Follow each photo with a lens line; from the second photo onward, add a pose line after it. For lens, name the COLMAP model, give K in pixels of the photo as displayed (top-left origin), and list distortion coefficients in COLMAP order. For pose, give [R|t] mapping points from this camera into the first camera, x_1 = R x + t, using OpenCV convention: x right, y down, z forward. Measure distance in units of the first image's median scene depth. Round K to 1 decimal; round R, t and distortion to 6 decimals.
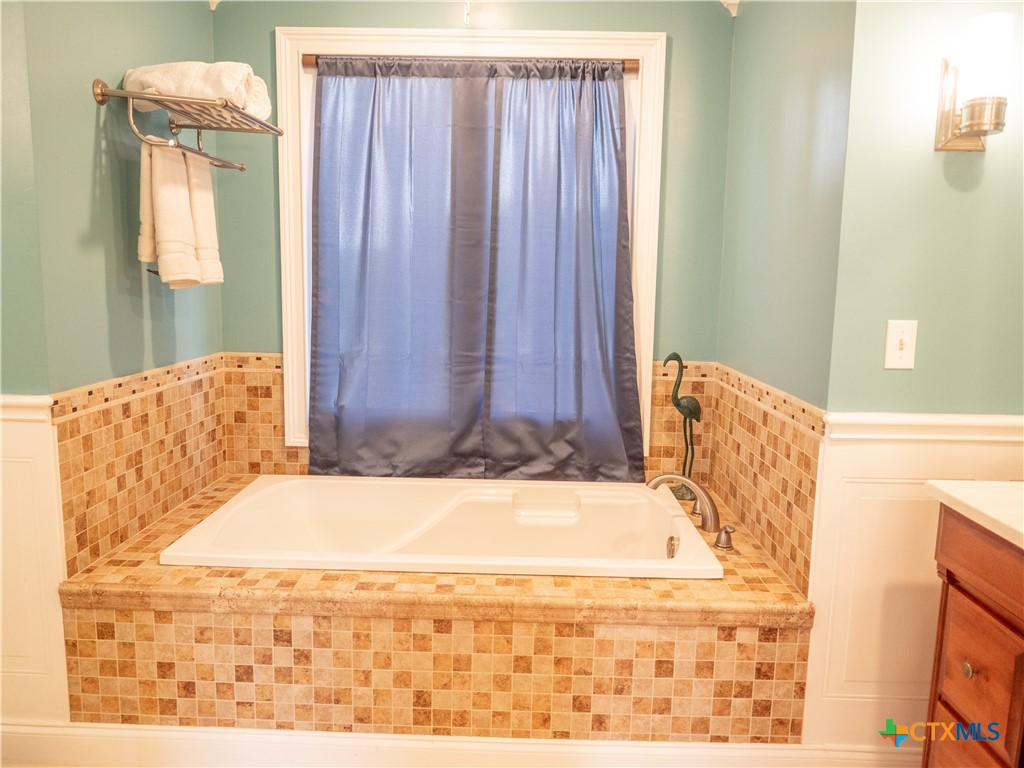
lens RADIAL K [[741.5, 0, 511.1], [0, 741.5, 383.7], [0, 0, 1]] dist [-0.010803, -0.006900]
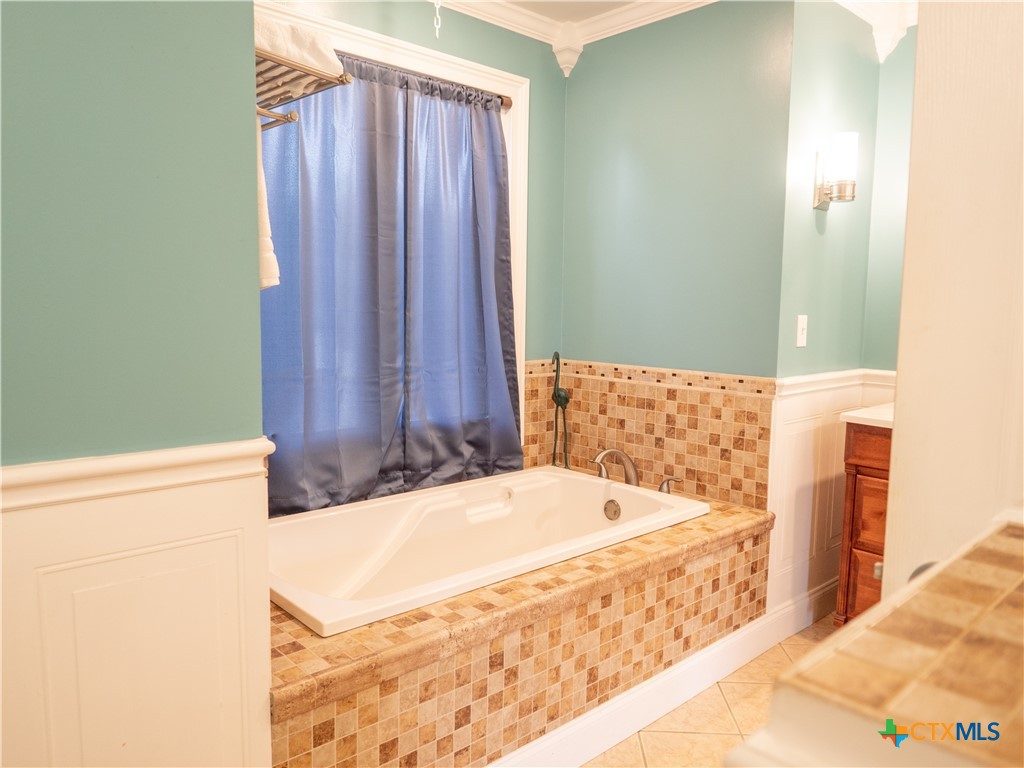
lens RADIAL K [[741.5, 0, 510.6], [0, 741.5, 381.2], [0, 0, 1]] dist [-0.010803, -0.006900]
pose [[0.719883, -0.079176, 0.689565, -0.909003], [0.096437, 0.995246, 0.013597, -0.025812], [-0.687364, 0.056711, 0.724096, 0.275856]]
